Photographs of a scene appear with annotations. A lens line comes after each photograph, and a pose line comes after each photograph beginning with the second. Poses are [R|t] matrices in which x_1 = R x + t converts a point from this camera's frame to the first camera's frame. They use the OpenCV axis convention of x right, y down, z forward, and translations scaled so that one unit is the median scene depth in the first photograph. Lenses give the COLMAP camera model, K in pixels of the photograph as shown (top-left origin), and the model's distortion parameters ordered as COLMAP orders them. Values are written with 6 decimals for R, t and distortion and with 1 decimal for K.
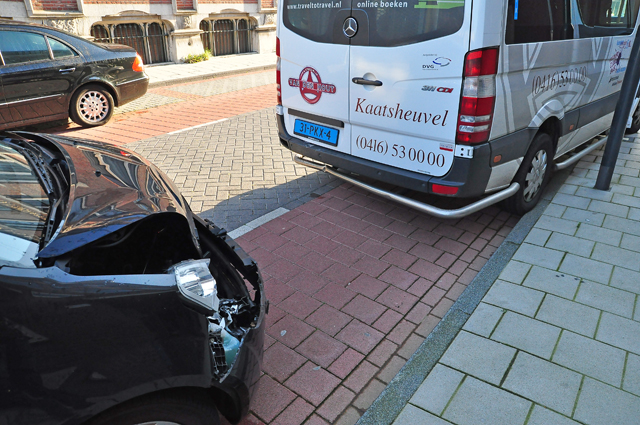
lens RADIAL K [[465.0, 0, 317.1], [0, 465.0, 195.9], [0, 0, 1]] dist [-0.043141, 0.003777]
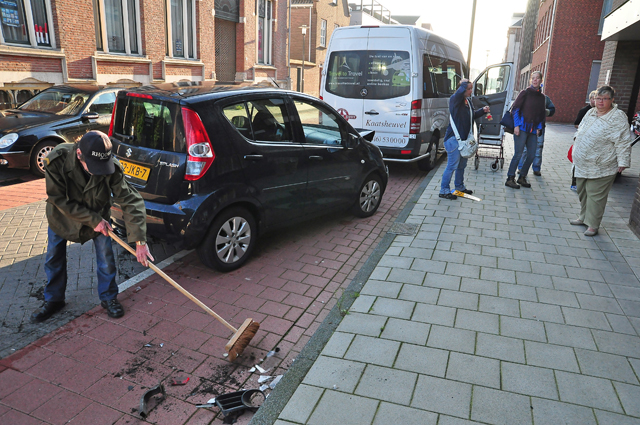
lens RADIAL K [[465.0, 0, 320.9], [0, 465.0, 212.3], [0, 0, 1]] dist [-0.043141, 0.003777]
pose [[0.958775, -0.055625, 0.278669, -0.917842], [0.084844, 0.991959, -0.093905, 0.517445], [-0.271205, 0.113677, 0.955785, -1.319202]]
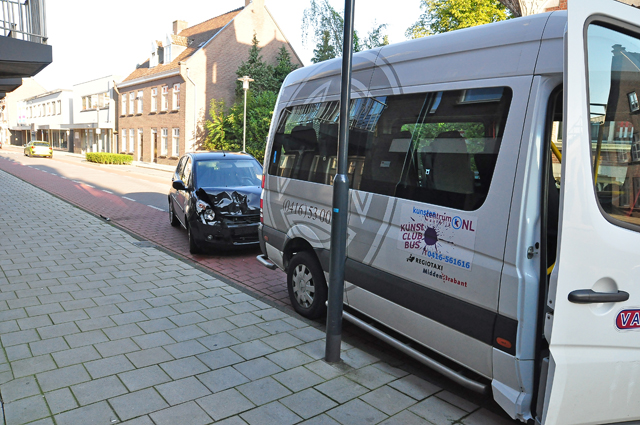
lens RADIAL K [[465.0, 0, 320.0], [0, 465.0, 213.5], [0, 0, 1]] dist [-0.043141, 0.003777]
pose [[-0.228111, 0.117928, -0.966467, 1.998354], [-0.407231, 0.890085, 0.204725, -0.595544], [0.884380, 0.440275, -0.155014, 1.401983]]
